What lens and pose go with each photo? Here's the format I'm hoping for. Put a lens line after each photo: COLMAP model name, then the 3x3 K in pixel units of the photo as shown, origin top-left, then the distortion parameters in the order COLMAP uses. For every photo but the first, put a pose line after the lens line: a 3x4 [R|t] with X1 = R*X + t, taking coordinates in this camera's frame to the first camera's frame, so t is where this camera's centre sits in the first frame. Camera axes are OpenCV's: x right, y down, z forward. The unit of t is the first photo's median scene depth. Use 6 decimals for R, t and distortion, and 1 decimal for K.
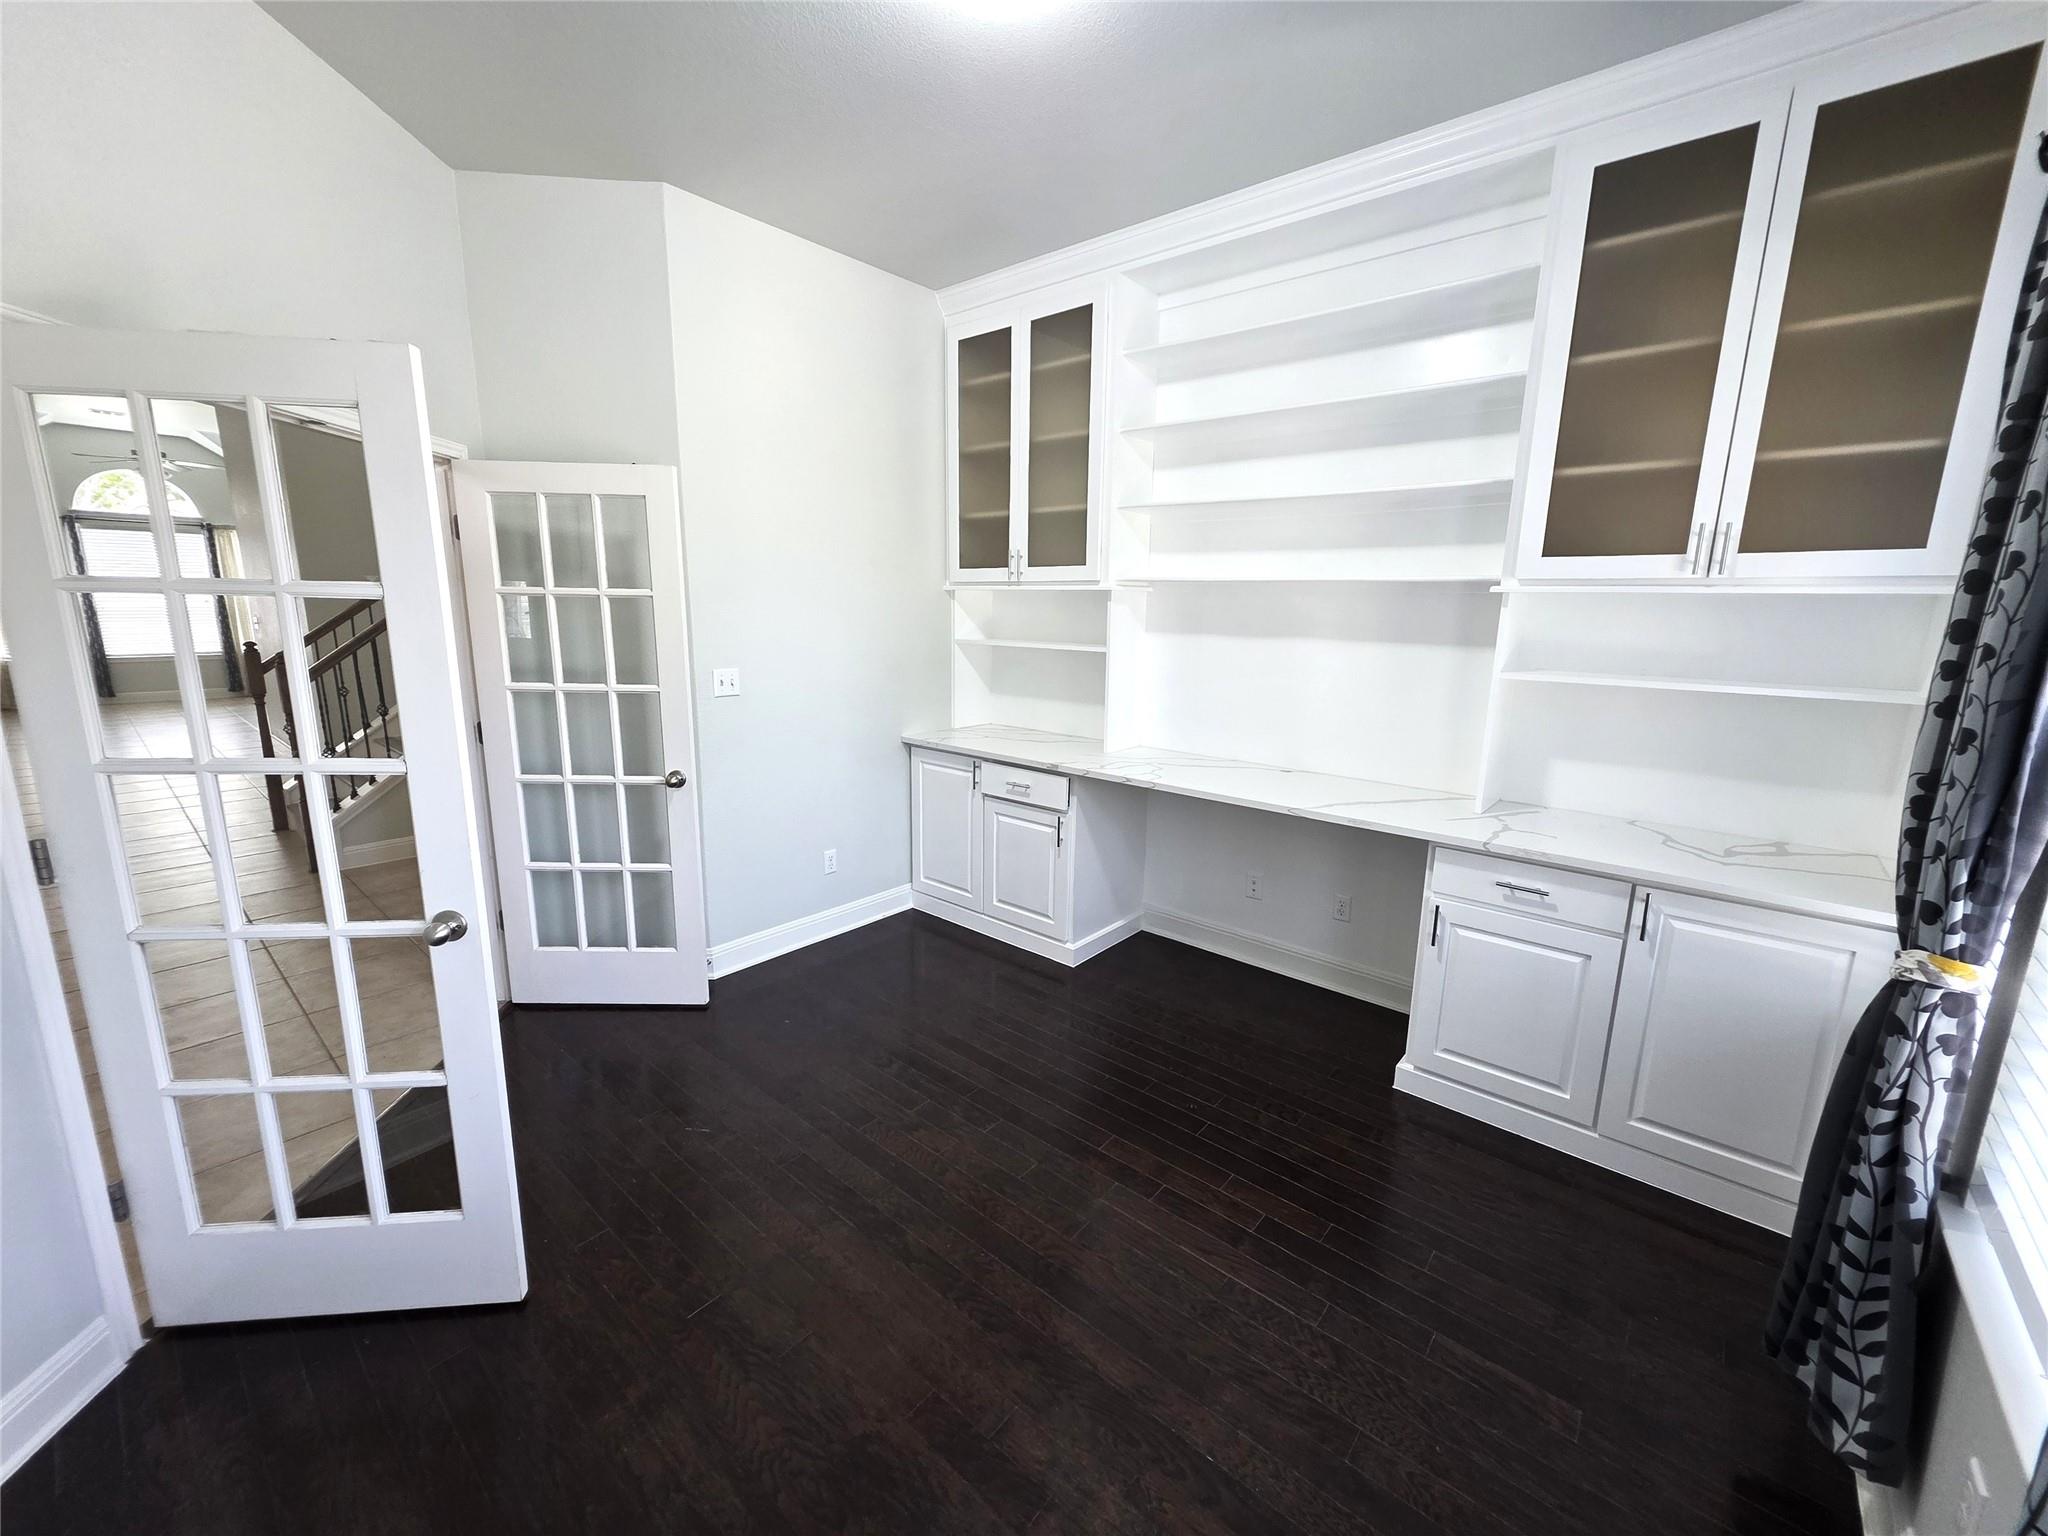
lens RADIAL K [[815.9, 0, 1031.0], [0, 815.9, 765.7], [0, 0, 1]] dist [-0.000615, 0.000720]
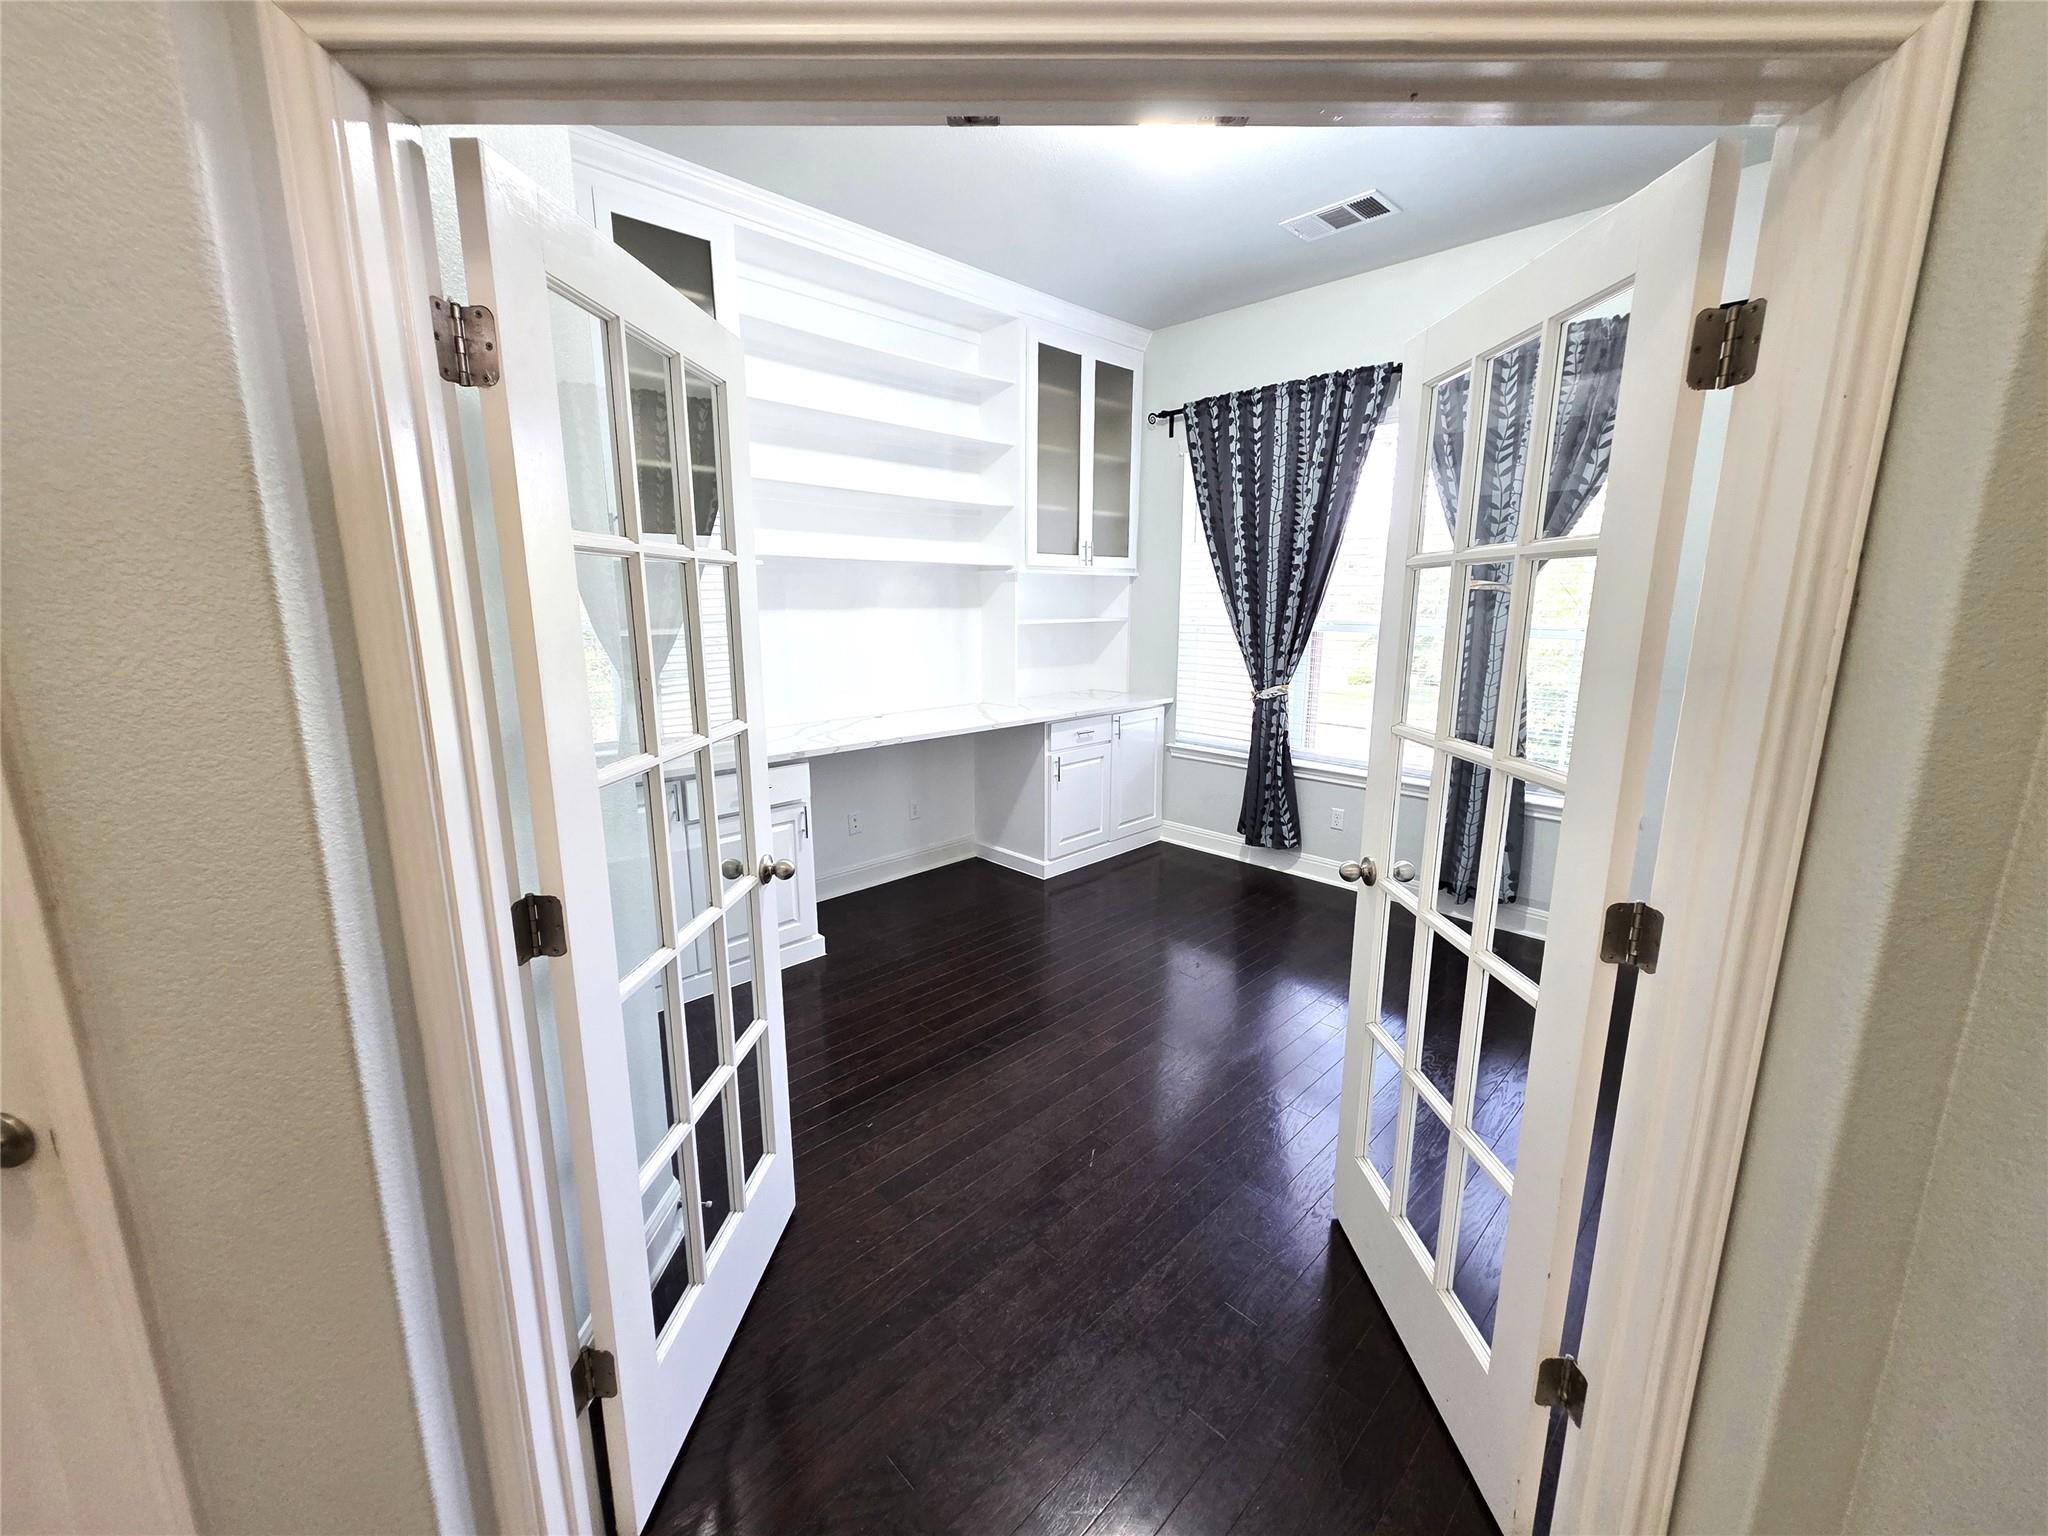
lens RADIAL K [[815.9, 0, 1032.5], [0, 815.9, 762.1], [0, 0, 1]] dist [-0.000615, 0.000720]
pose [[0.079260, -0.216634, 0.973030, -0.983909], [0.195117, 0.960592, 0.197971, -0.141169], [-0.977572, 0.174163, 0.118405, 0.716951]]
